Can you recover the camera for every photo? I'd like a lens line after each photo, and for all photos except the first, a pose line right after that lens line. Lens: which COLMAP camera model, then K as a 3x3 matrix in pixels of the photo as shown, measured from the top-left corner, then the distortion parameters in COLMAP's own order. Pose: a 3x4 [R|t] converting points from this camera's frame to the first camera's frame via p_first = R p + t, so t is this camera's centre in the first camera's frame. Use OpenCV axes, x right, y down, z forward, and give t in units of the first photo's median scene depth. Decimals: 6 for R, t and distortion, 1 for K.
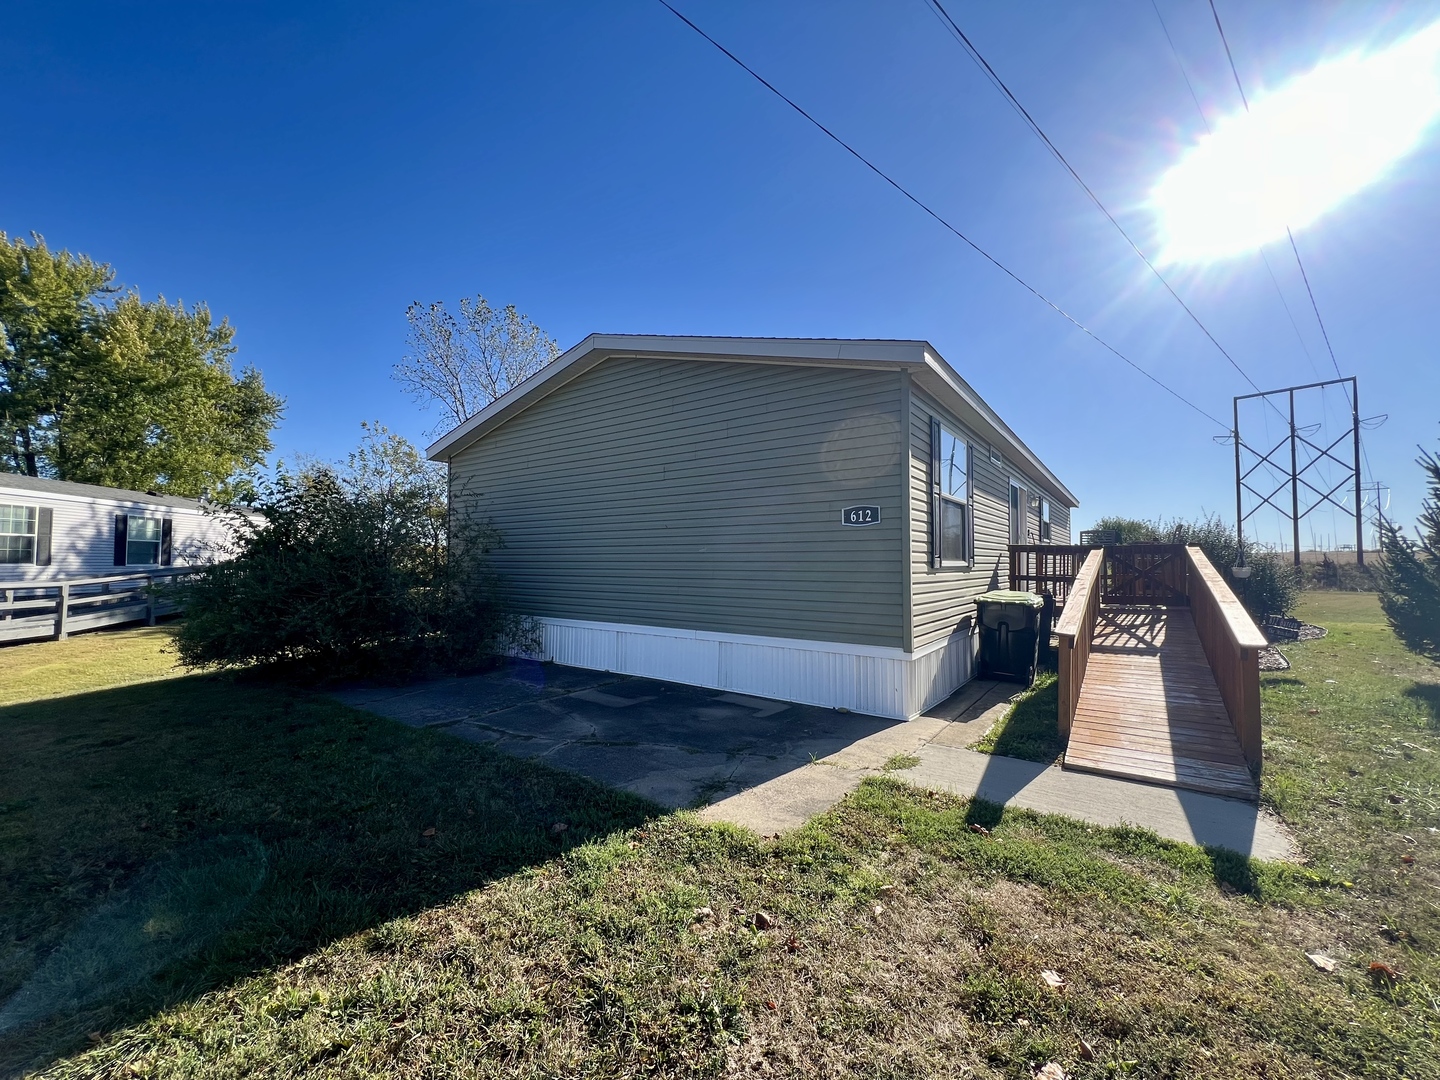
lens RADIAL K [[576.6, 0, 721.1], [0, 576.6, 539.2], [0, 0, 1]] dist [-0.000004, -0.000002]
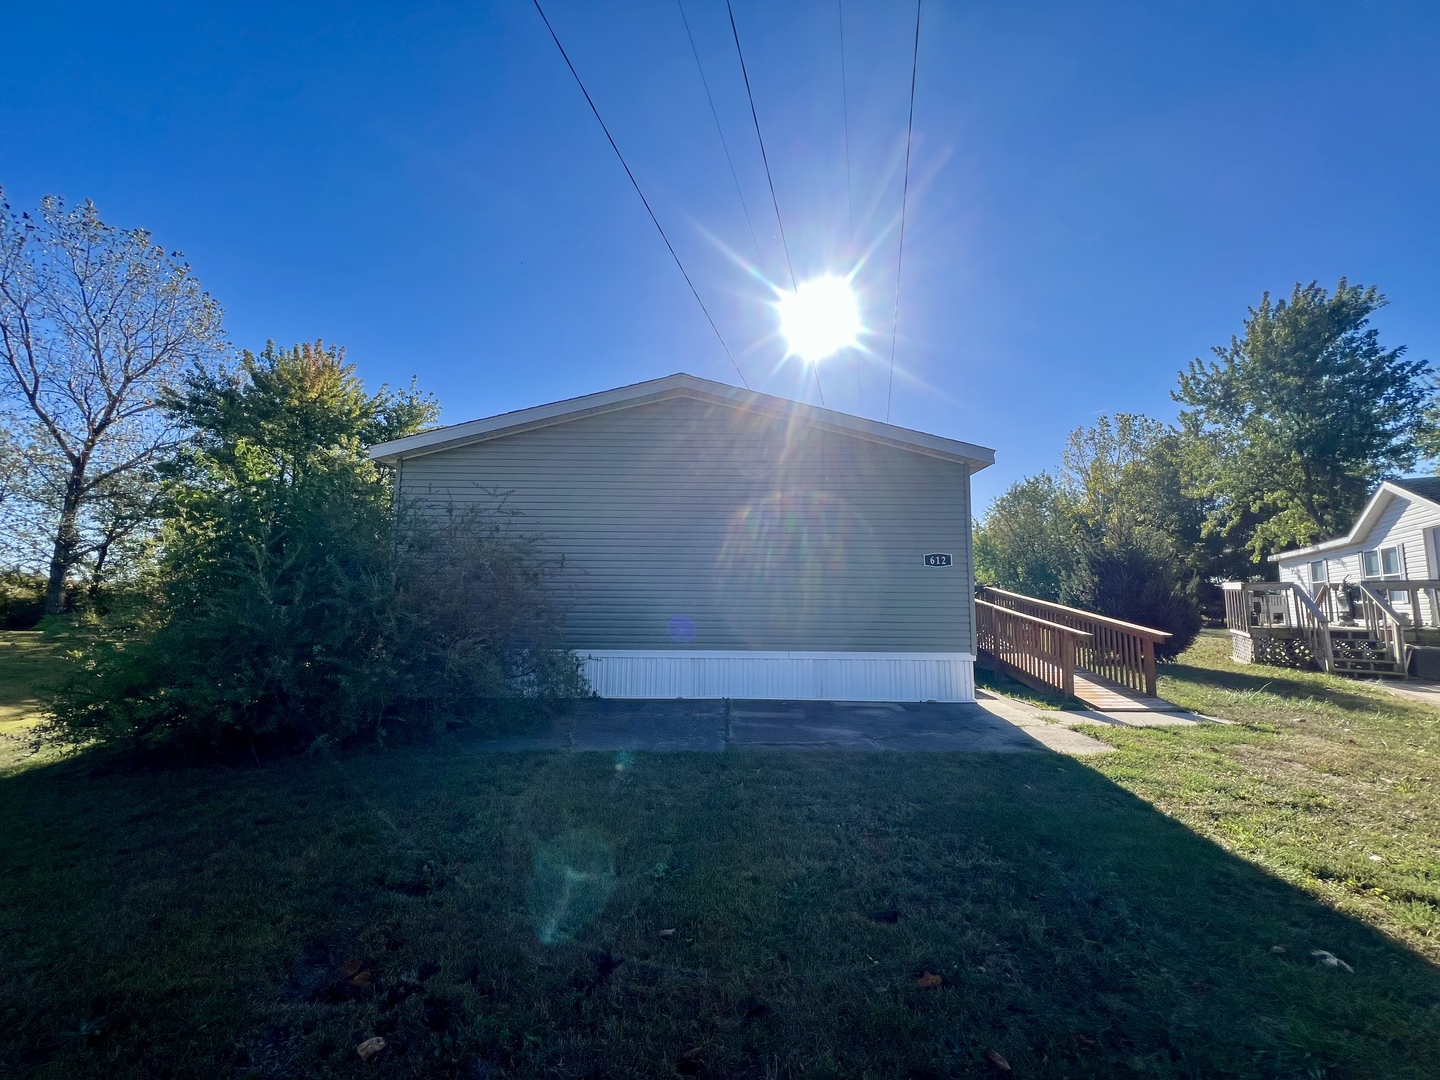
lens RADIAL K [[581.8, 0, 721.4], [0, 581.8, 542.6], [0, 0, 1]] dist [-0.001196, -0.000018]
pose [[0.823012, 0.055924, 0.565264, -1.166321], [-0.029346, 0.997999, -0.056009, 0.013459], [-0.567265, 0.029508, 0.823007, 0.148982]]
